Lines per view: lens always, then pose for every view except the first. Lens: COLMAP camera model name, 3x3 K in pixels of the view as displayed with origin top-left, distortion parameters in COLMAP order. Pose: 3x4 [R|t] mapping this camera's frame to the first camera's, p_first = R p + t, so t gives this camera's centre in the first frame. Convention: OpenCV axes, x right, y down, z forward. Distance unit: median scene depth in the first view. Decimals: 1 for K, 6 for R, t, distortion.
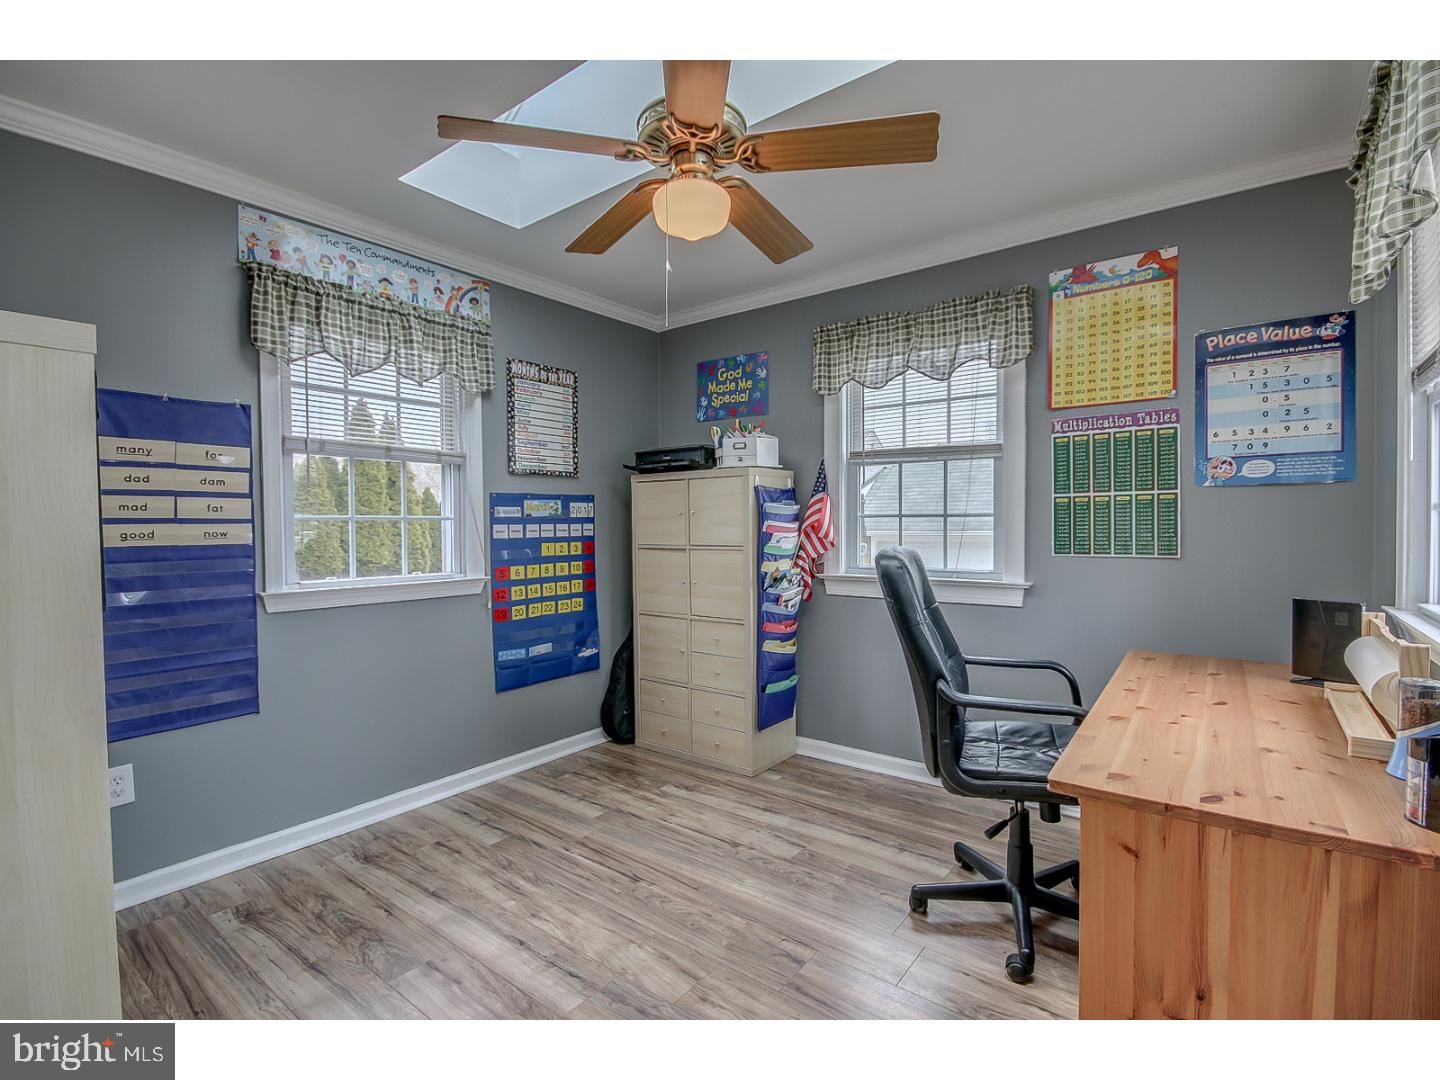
lens RADIAL K [[685.2, 0, 704.5], [0, 685.2, 539.9], [0, 0, 1]] dist [-0.011788, -0.000014]
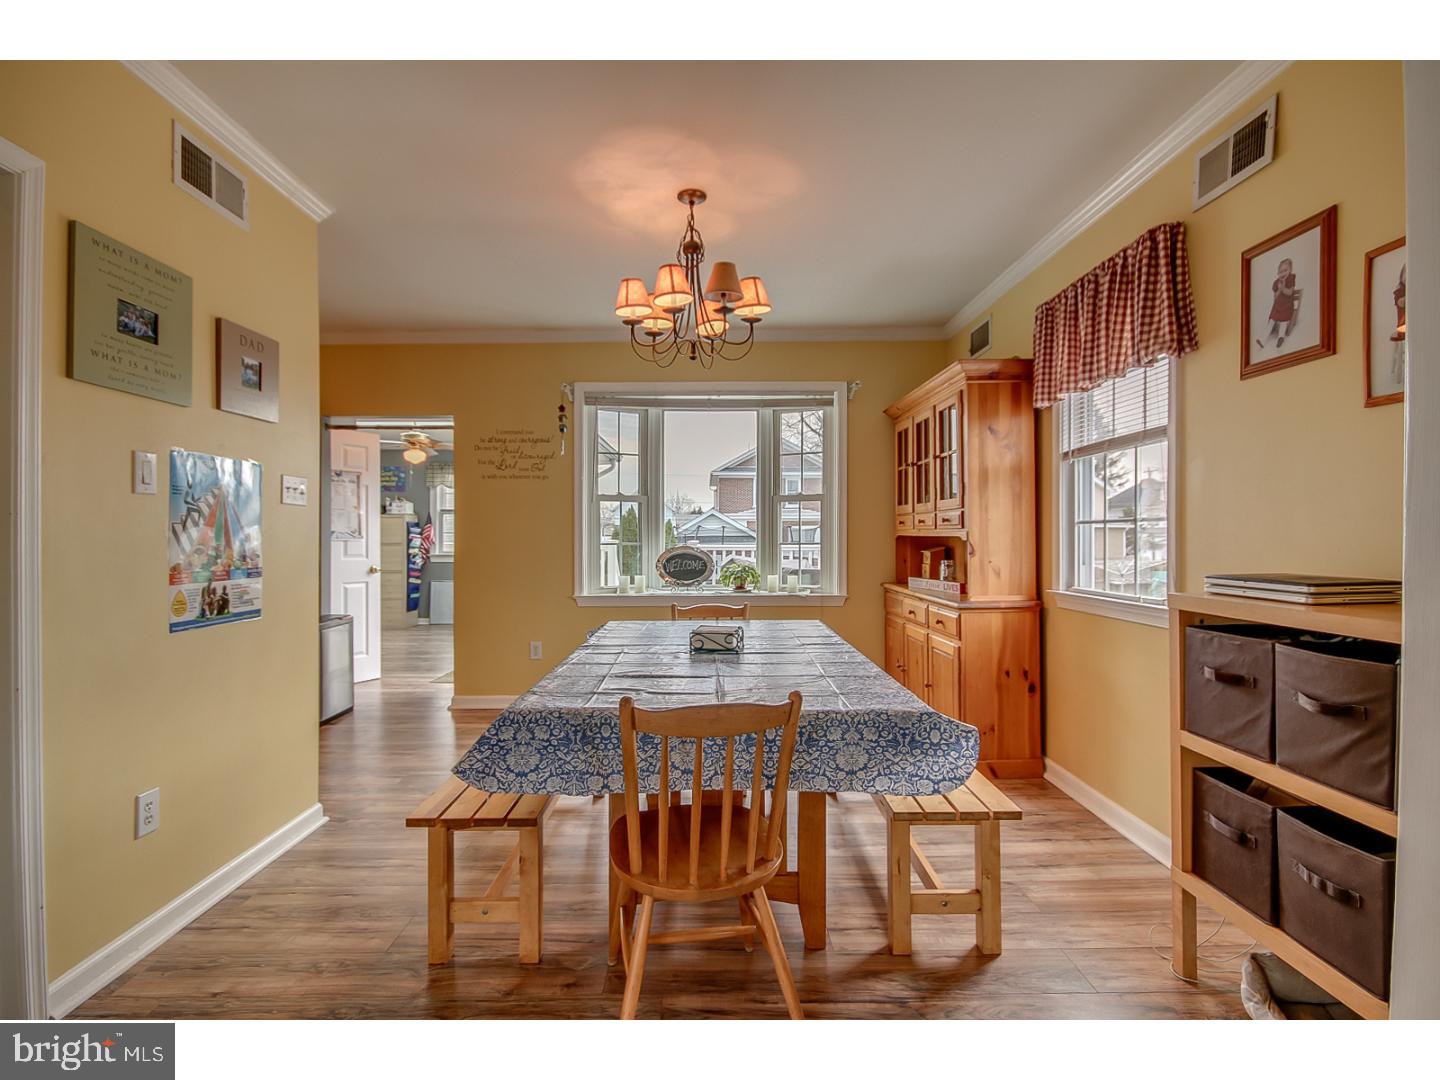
lens RADIAL K [[685.2, 0, 704.5], [0, 685.2, 539.9], [0, 0, 1]] dist [-0.011788, -0.000014]
pose [[0.783856, 0.006686, 0.620907, -0.672062], [0.006678, 0.999793, -0.019198, 0.053826], [-0.620907, 0.019195, 0.783649, -1.835503]]
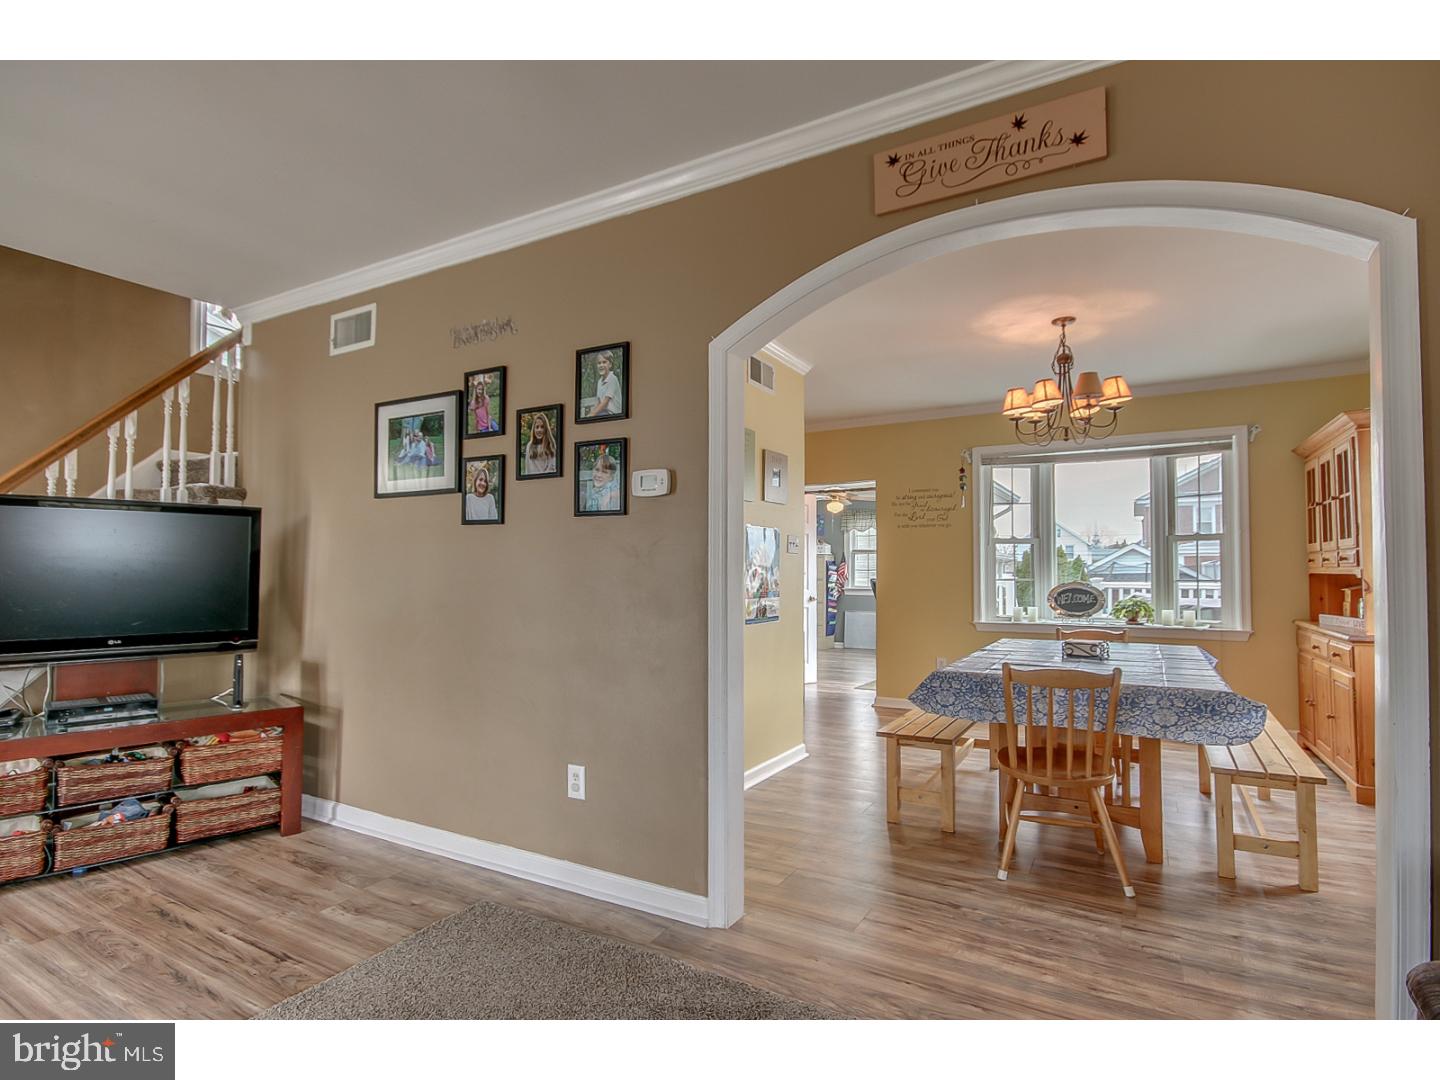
lens RADIAL K [[715.0, 0, 717.0], [0, 715.0, 552.1], [0, 0, 1]] dist [0.010299, -0.001425]
pose [[0.990073, 0.016761, 0.139549, -0.898344], [-0.009355, 0.998521, -0.053558, 0.067374], [-0.140240, 0.051721, 0.988766, -2.259468]]
